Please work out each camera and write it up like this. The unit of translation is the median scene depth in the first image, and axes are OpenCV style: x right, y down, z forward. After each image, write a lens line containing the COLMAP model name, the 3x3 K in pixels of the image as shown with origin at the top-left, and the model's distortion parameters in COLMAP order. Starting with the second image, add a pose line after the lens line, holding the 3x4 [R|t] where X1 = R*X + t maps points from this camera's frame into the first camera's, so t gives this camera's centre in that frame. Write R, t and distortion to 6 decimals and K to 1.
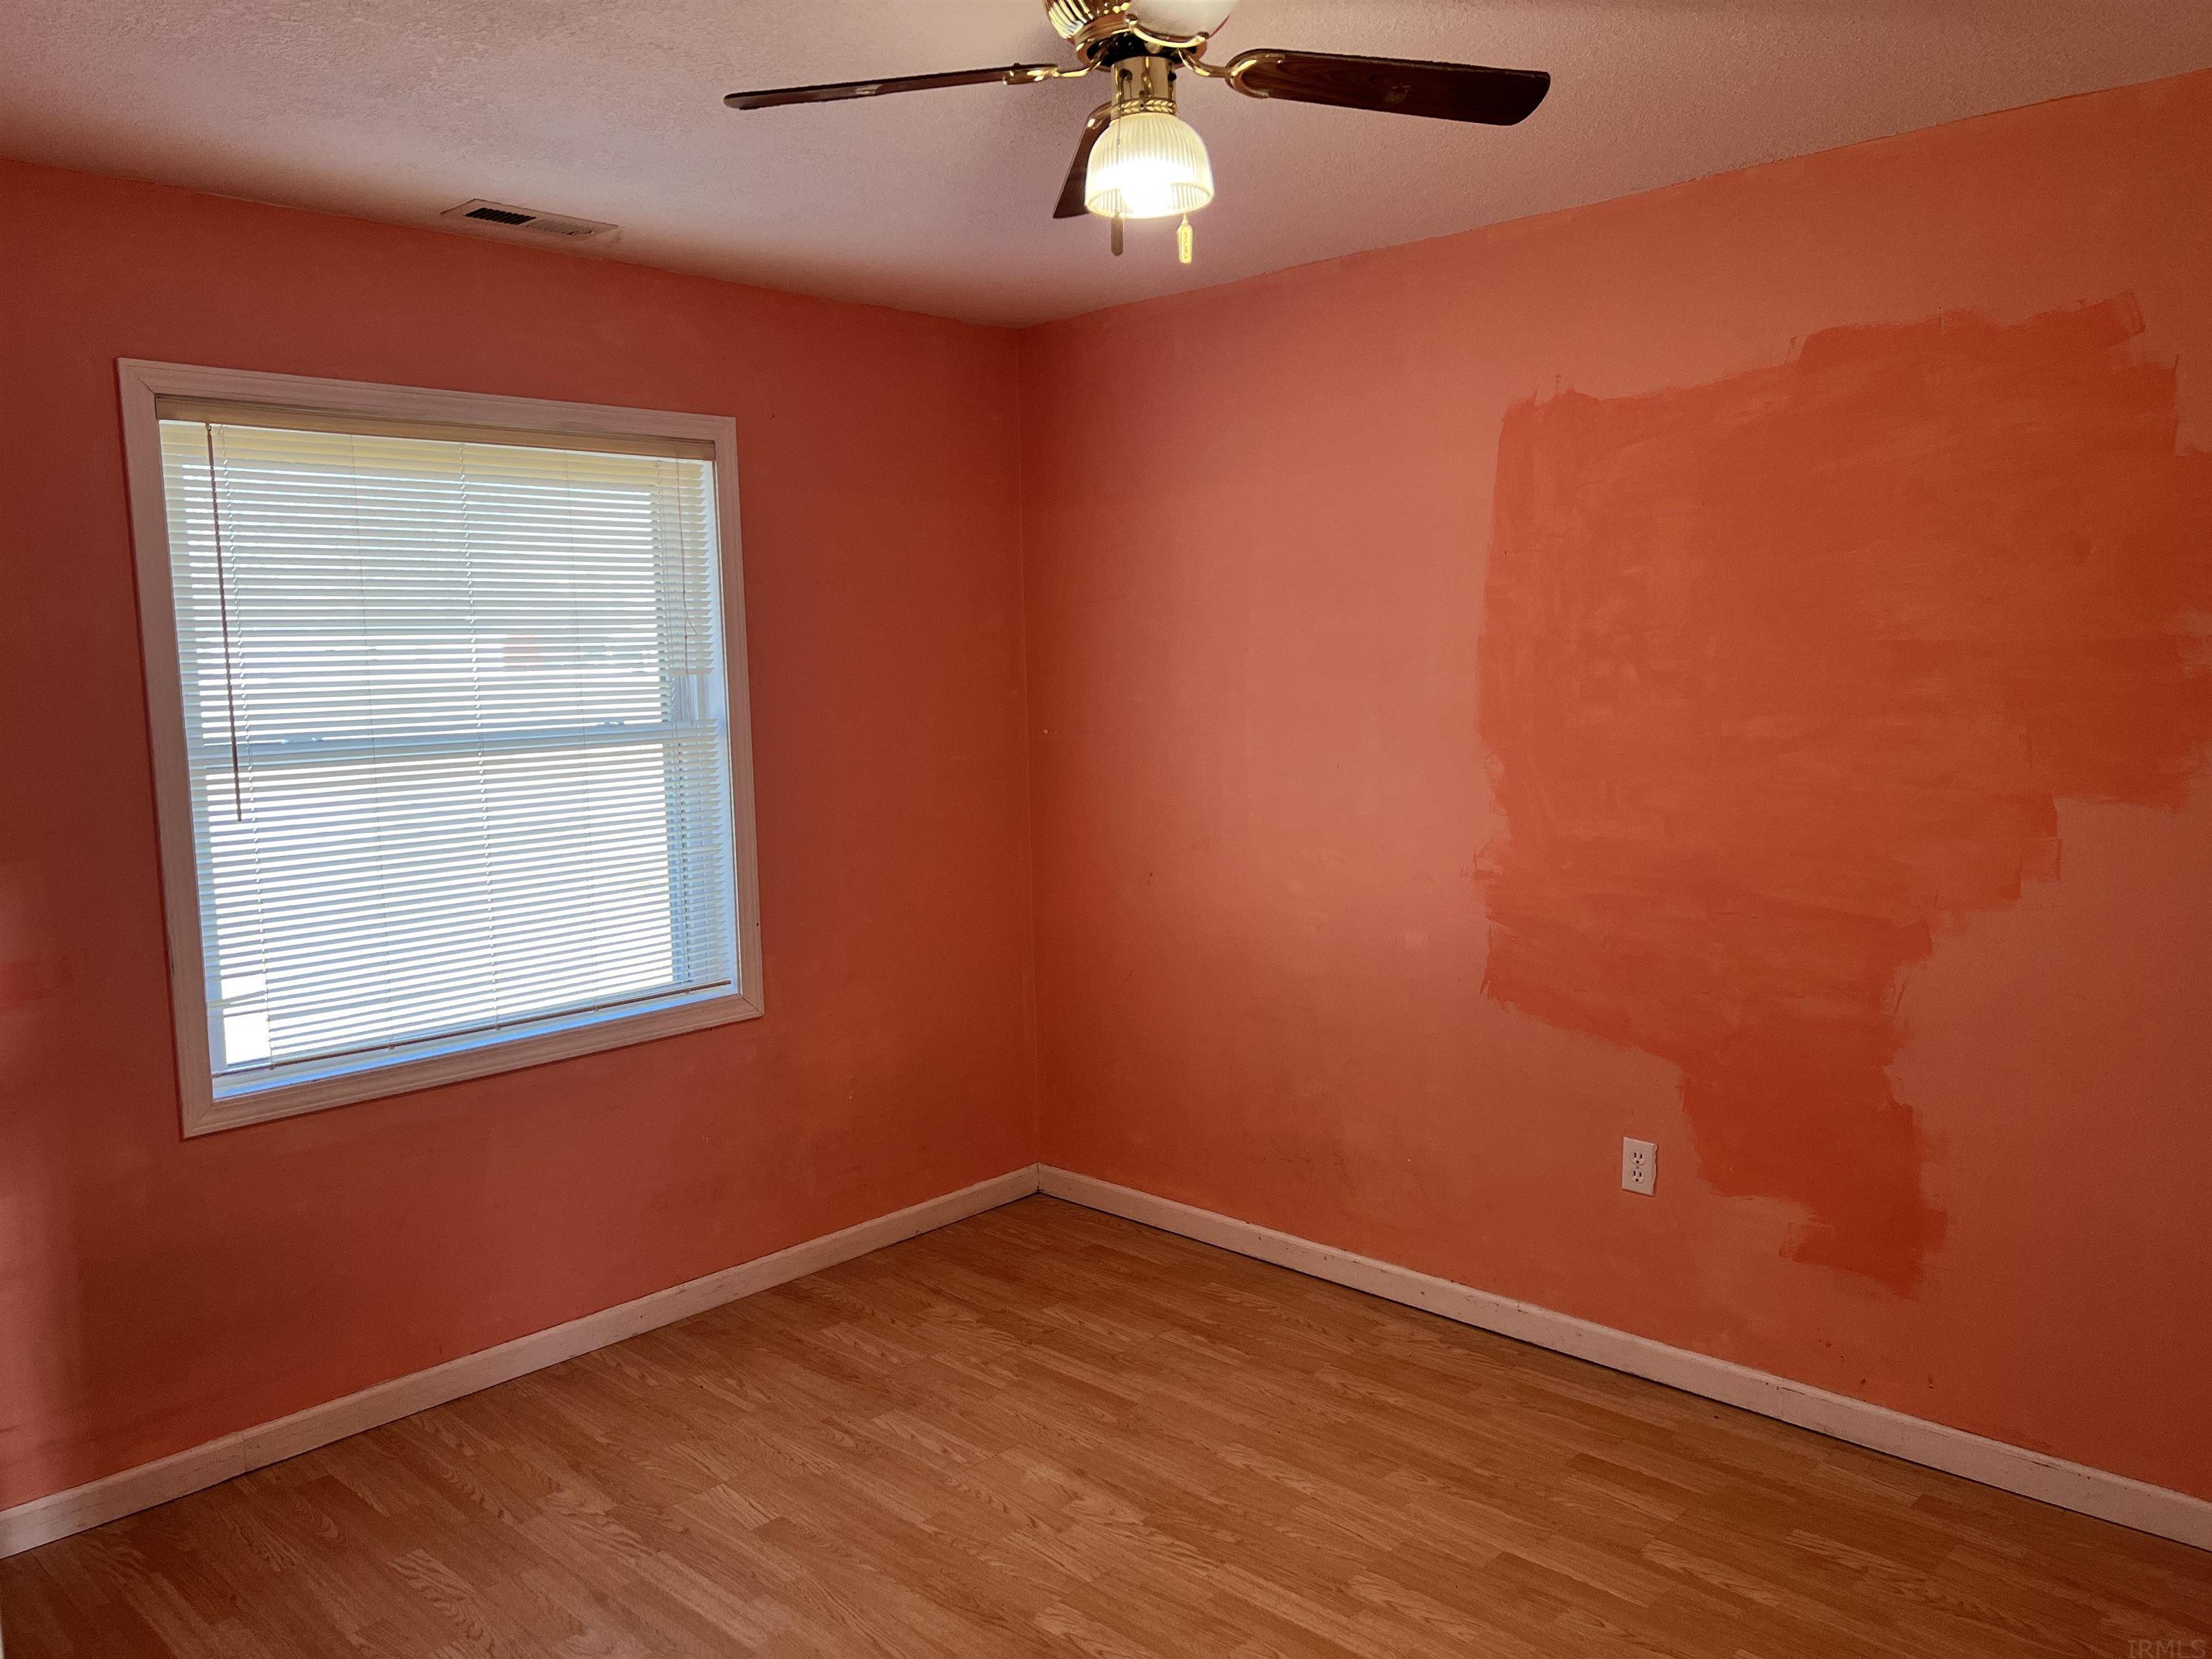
lens RADIAL K [[1670.3, 0, 1089.9], [0, 1670.3, 818.0], [0, 0, 1]] dist [0.065549, -0.057192]
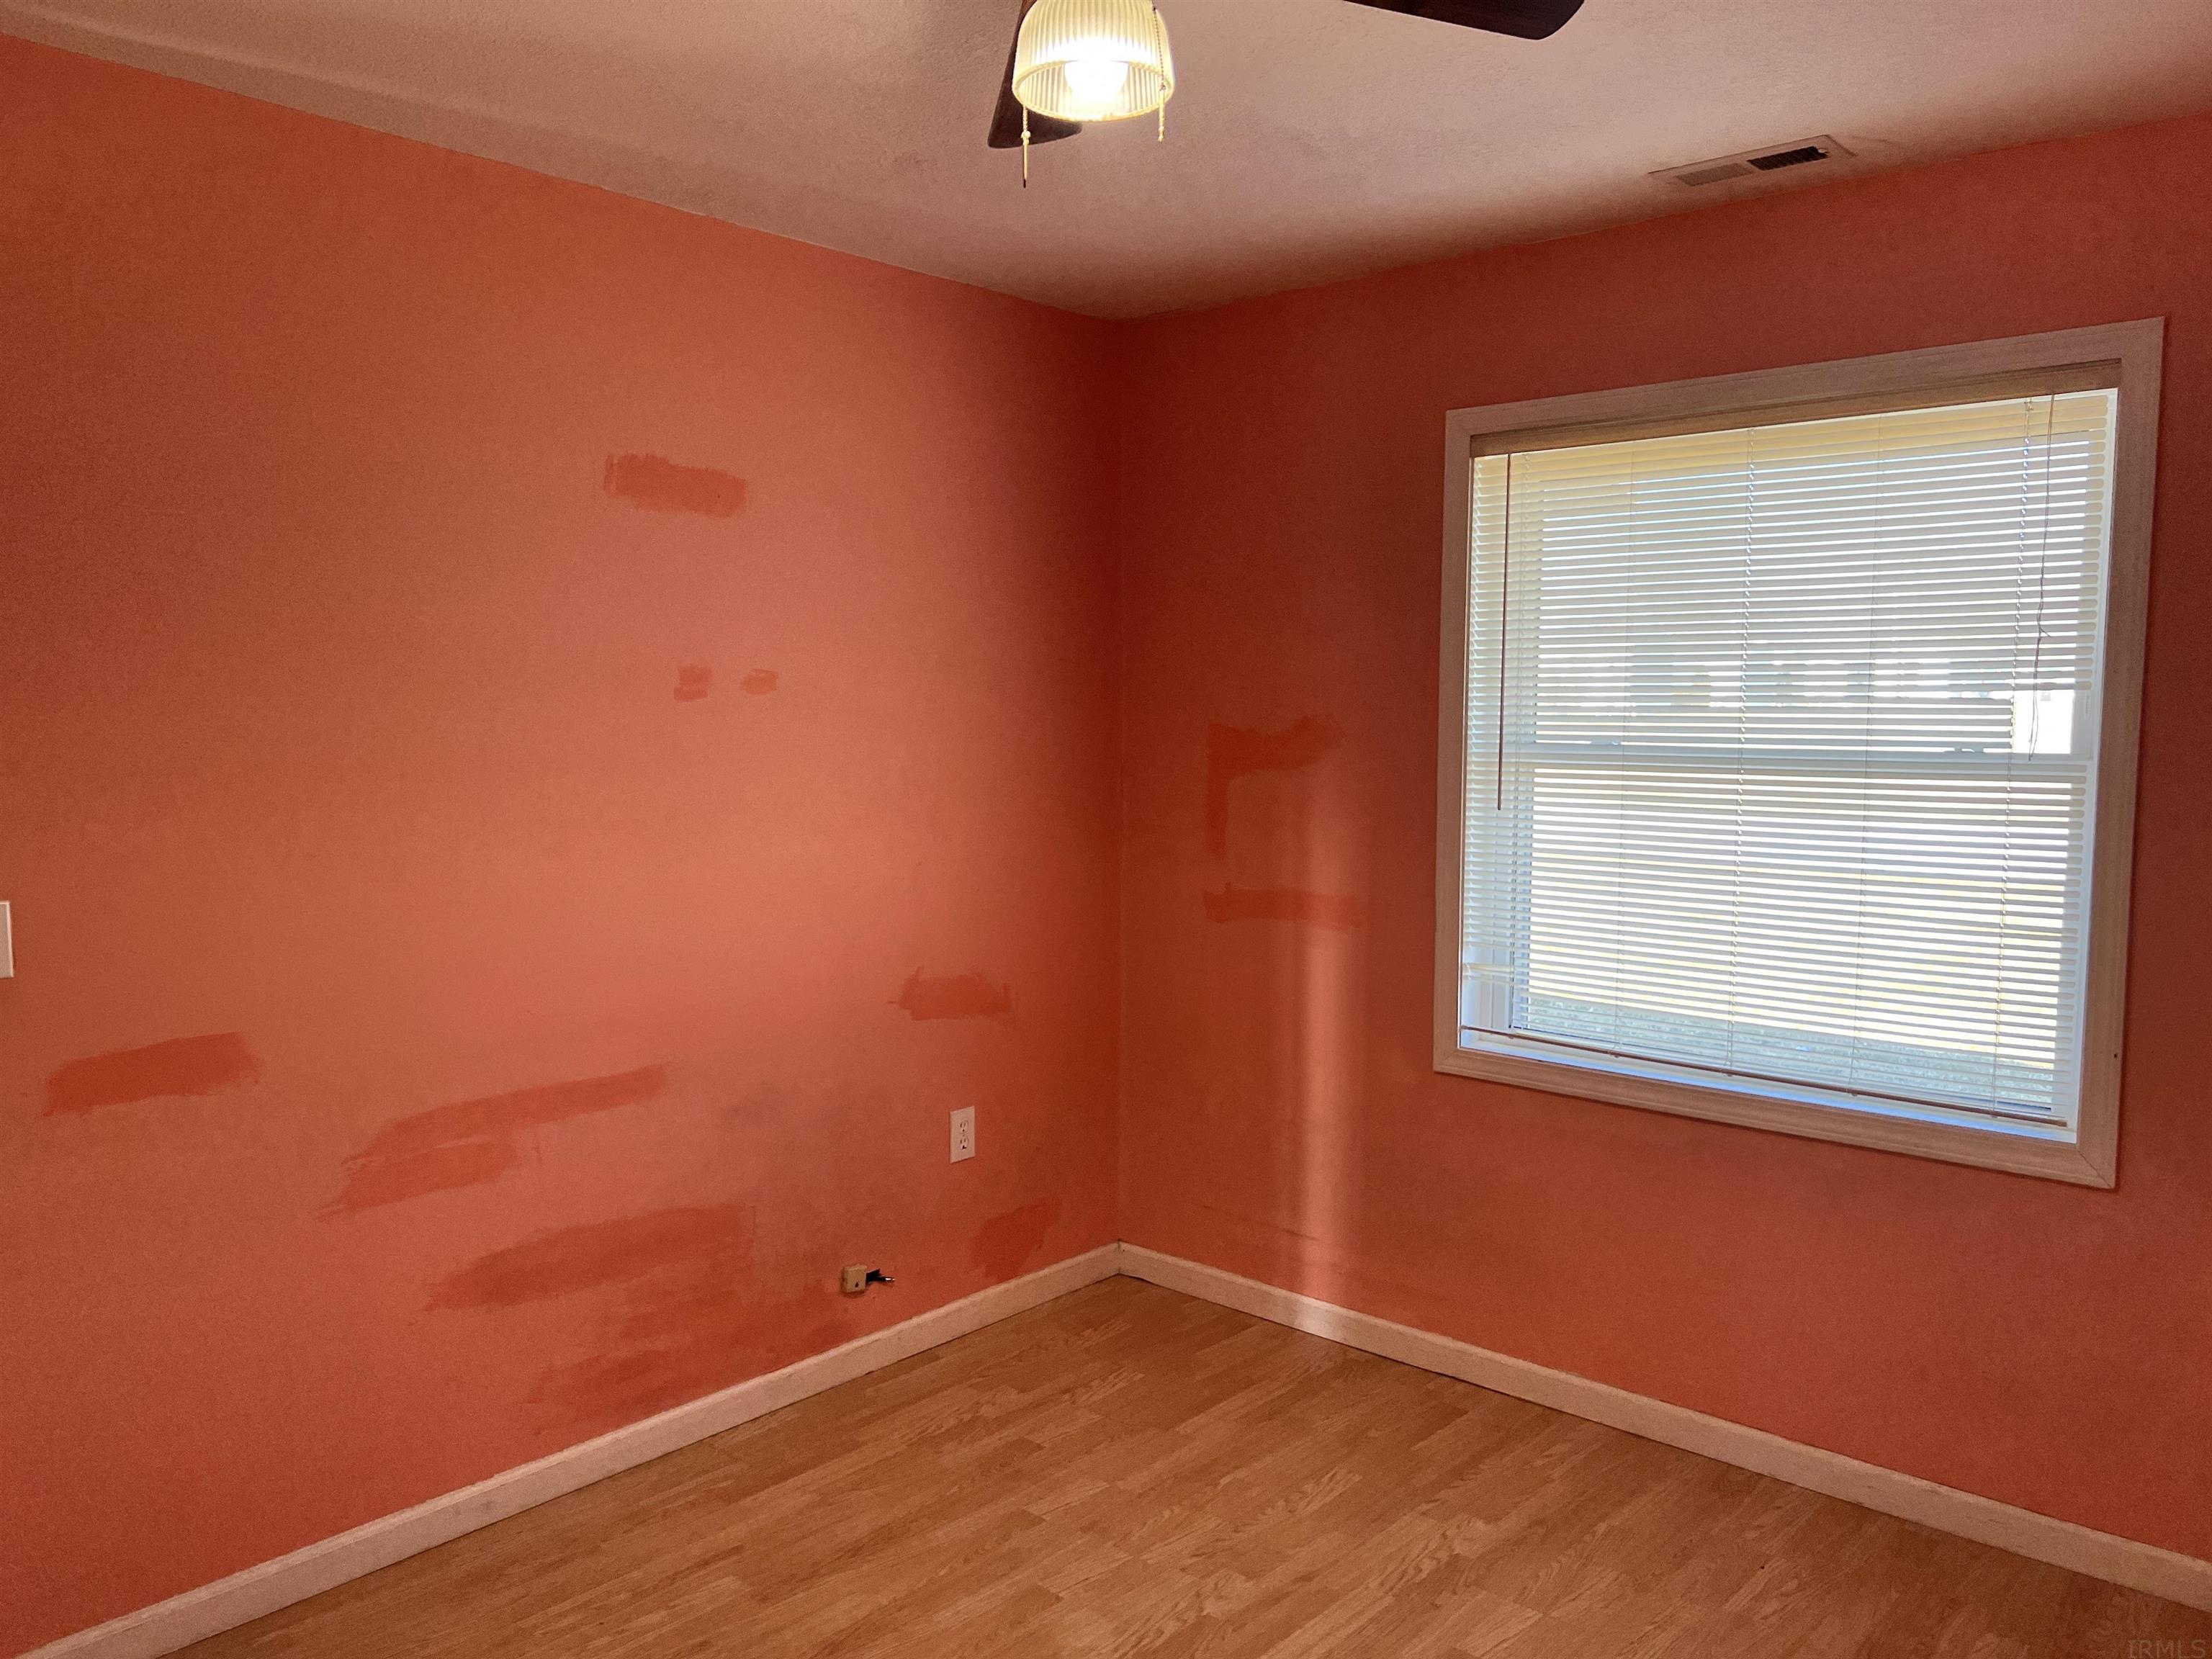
lens RADIAL K [[1670.3, 0, 1091.7], [0, 1670.3, 846.4], [0, 0, 1]] dist [0.065549, -0.057192]
pose [[0.043391, 0.118105, -0.992053, 0.542595], [-0.102976, 0.988228, 0.113146, -0.066567], [0.993737, 0.097249, 0.055042, 0.622974]]
